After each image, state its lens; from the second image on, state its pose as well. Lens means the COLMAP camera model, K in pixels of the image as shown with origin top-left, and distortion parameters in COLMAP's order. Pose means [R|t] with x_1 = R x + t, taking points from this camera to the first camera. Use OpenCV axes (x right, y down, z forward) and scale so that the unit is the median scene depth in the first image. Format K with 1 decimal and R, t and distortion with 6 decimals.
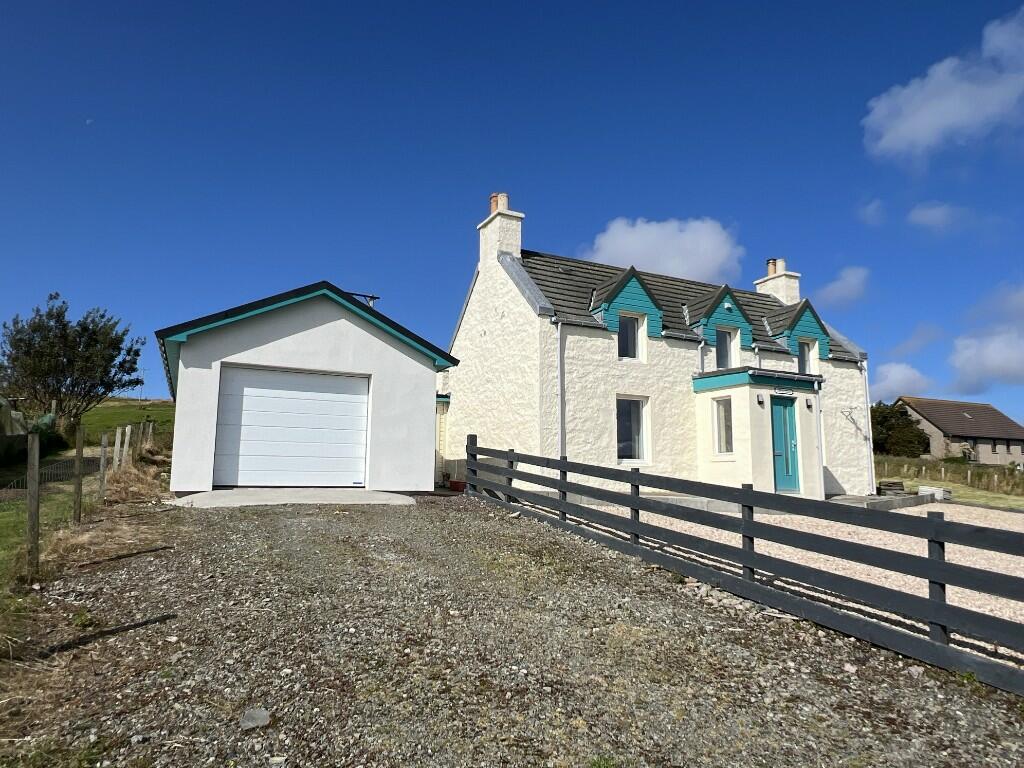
lens RADIAL K [[638.8, 0, 512.0], [0, 638.8, 384.0], [0, 0, 1]] dist [-0.003005, -0.000301]
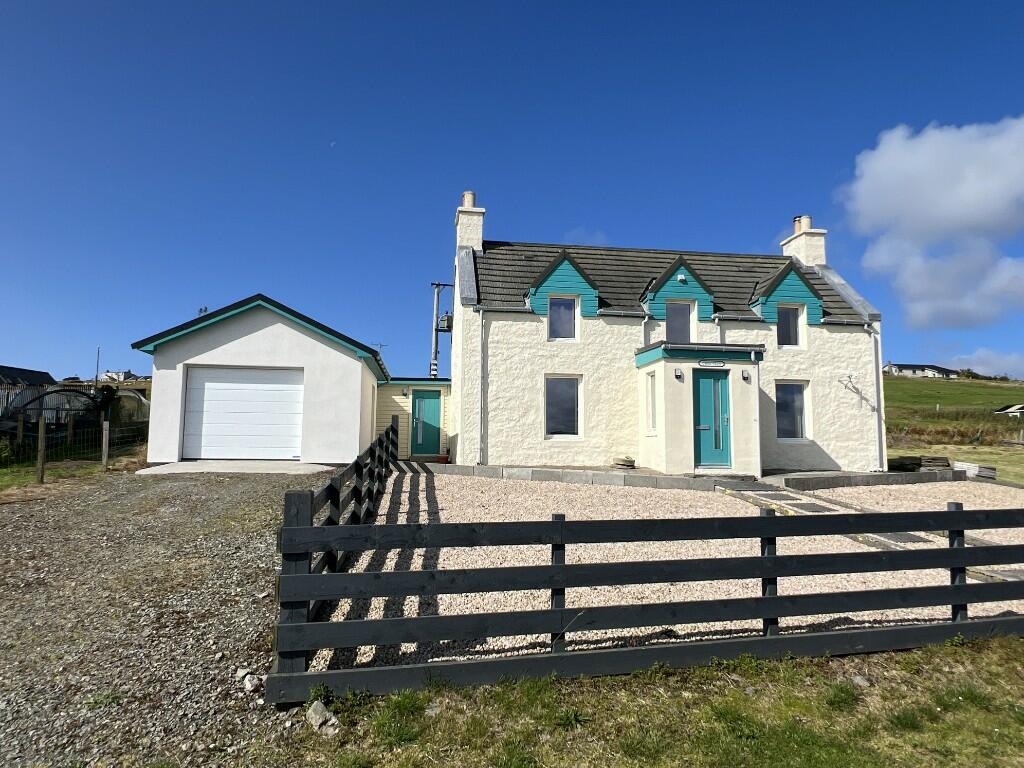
lens RADIAL K [[638.8, 0, 512.0], [0, 638.8, 384.0], [0, 0, 1]] dist [-0.003005, -0.000301]
pose [[0.947979, -0.034956, -0.316408, 0.435079], [0.046434, 0.998506, 0.028806, 0.000026], [0.314928, -0.041999, 0.948186, -0.019637]]
